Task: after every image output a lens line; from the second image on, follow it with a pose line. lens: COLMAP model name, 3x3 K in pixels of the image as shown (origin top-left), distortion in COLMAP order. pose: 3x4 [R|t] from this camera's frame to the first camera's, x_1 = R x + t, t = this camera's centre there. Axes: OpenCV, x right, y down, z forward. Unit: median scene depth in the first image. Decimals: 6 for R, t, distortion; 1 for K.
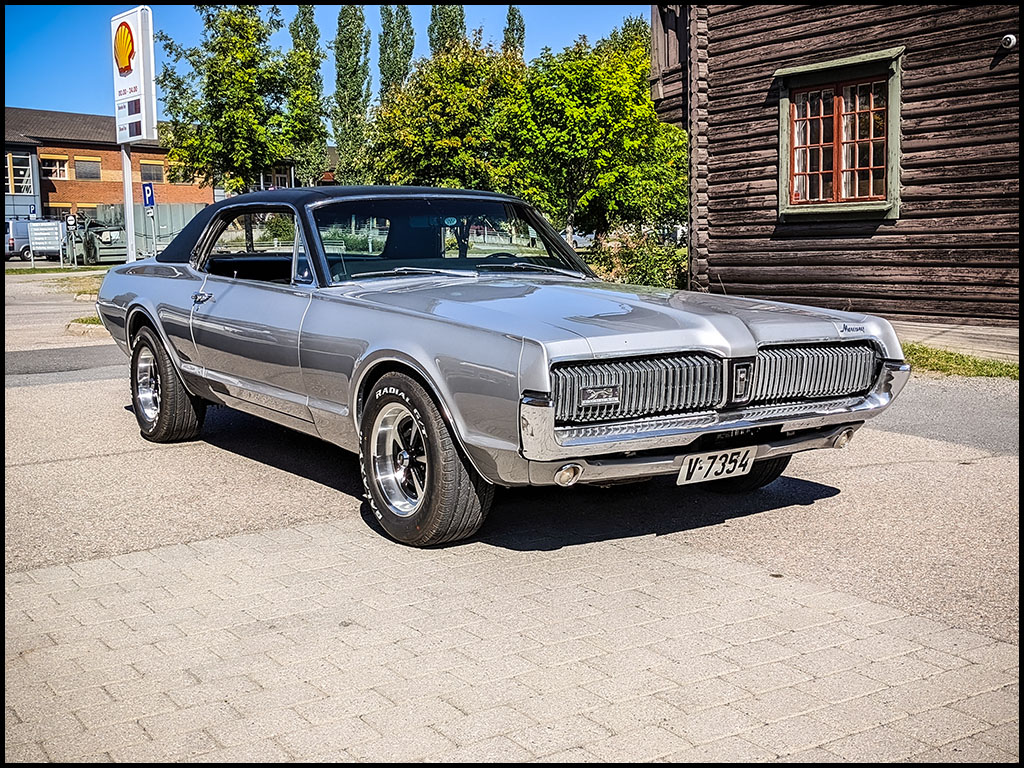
lens RADIAL K [[1222.3, 0, 497.5], [0, 1222.3, 384.4], [0, 0, 1]] dist [0.056324, -0.065102]
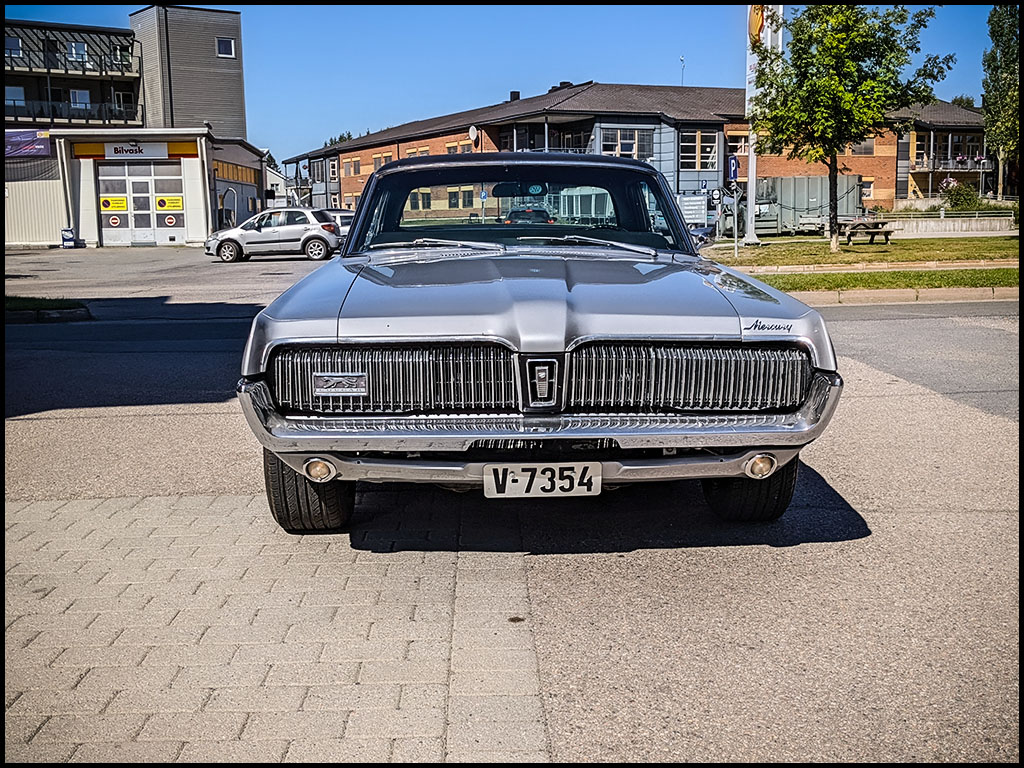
lens RADIAL K [[1217.8, 0, 525.4], [0, 1217.8, 399.3], [0, 0, 1]] dist [0.052457, -0.074714]
pose [[0.857814, 0.079877, -0.507716, 0.197817], [-0.062624, 0.996733, 0.051006, -0.010314], [0.510131, -0.011958, 0.860014, 0.094416]]
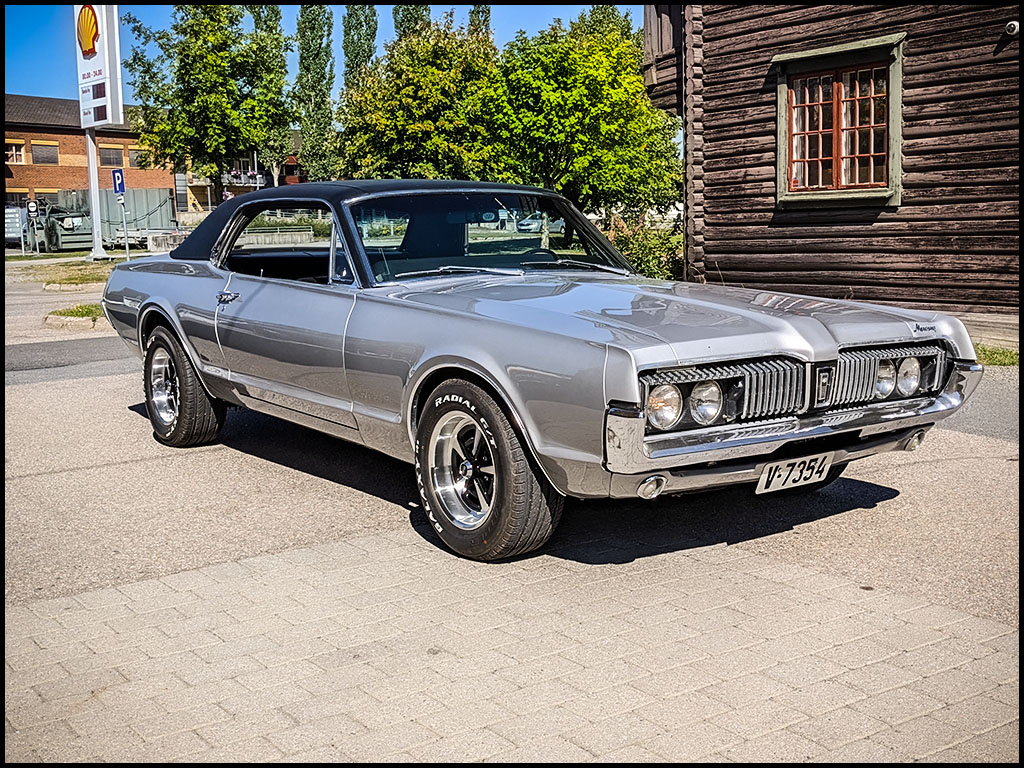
lens RADIAL K [[1224.1, 0, 516.0], [0, 1224.1, 381.3], [0, 0, 1]] dist [0.051785, -0.063068]
pose [[0.998982, -0.010858, 0.043773, -0.027686], [0.010380, 0.999884, 0.011130, -0.006401], [-0.043889, -0.010664, 0.998980, 0.014806]]
